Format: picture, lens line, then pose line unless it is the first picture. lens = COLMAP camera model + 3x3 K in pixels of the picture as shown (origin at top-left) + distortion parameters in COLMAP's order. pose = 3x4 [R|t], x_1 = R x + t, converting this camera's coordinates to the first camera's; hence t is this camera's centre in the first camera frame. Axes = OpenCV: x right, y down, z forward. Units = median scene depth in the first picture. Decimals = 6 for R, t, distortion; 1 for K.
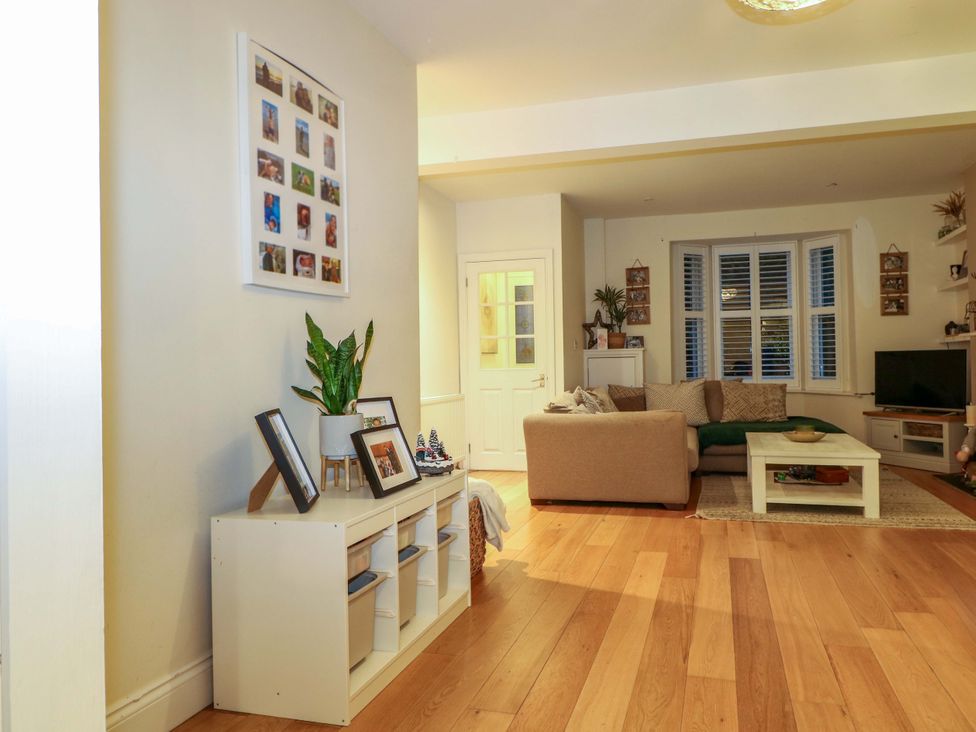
lens RADIAL K [[702.6, 0, 504.7], [0, 702.6, 352.6], [0, 0, 1]] dist [-0.000756, -0.002043]
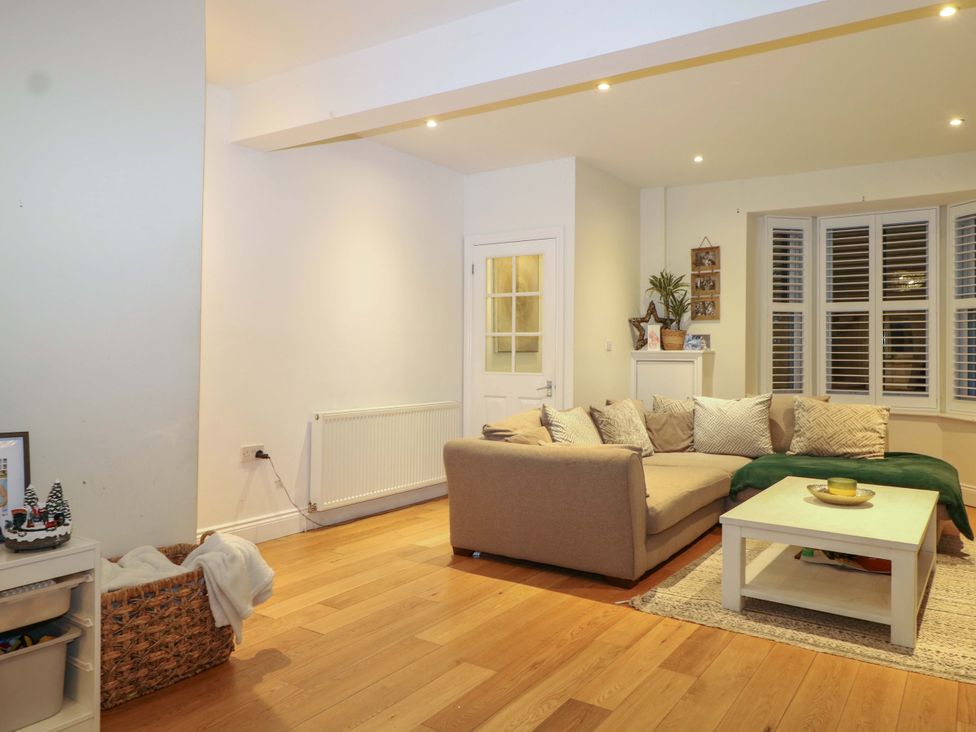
lens RADIAL K [[713.0, 0, 502.9], [0, 713.0, 342.4], [0, 0, 1]] dist [0.005375, -0.005634]
pose [[0.955989, 0.020837, -0.292662, 0.210629], [-0.018597, 0.999773, 0.010435, -0.018993], [0.292813, -0.004533, 0.956159, 0.170276]]
